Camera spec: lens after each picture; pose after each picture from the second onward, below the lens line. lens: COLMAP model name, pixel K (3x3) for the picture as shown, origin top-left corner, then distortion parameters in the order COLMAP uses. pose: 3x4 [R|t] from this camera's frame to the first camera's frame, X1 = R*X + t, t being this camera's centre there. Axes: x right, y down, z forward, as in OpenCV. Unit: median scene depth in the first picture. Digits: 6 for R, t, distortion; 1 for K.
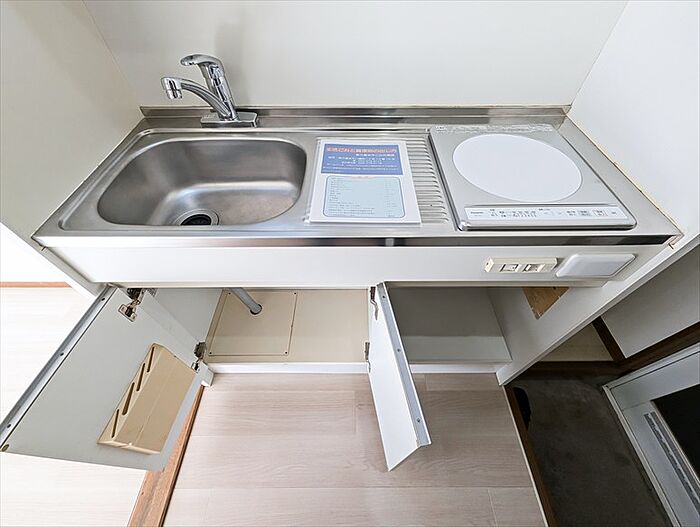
lens RADIAL K [[290.0, 0, 349.7], [0, 290.0, 265.9], [0, 0, 1]] dist [0.001405, -0.000931]
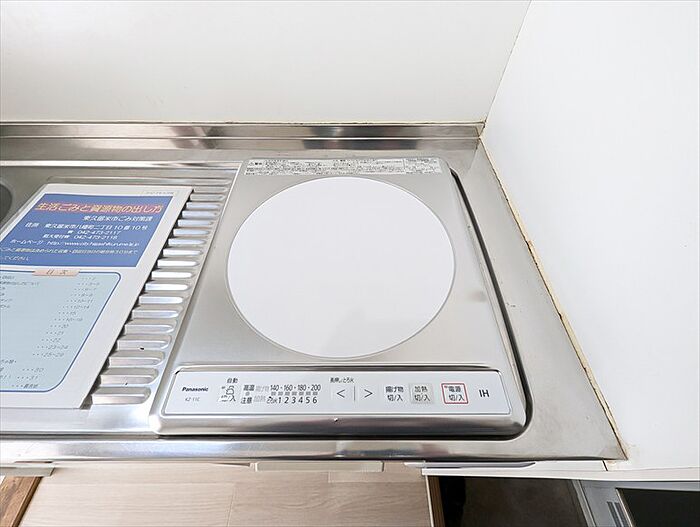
lens RADIAL K [[290.0, 0, 351.0], [0, 290.0, 262.9], [0, 0, 1]] dist [0.001405, -0.000931]
pose [[0.999965, 0.003382, 0.007681, 0.531370], [-0.003708, 0.999077, 0.042800, -0.315840], [-0.007529, -0.042827, 0.999054, 0.418168]]
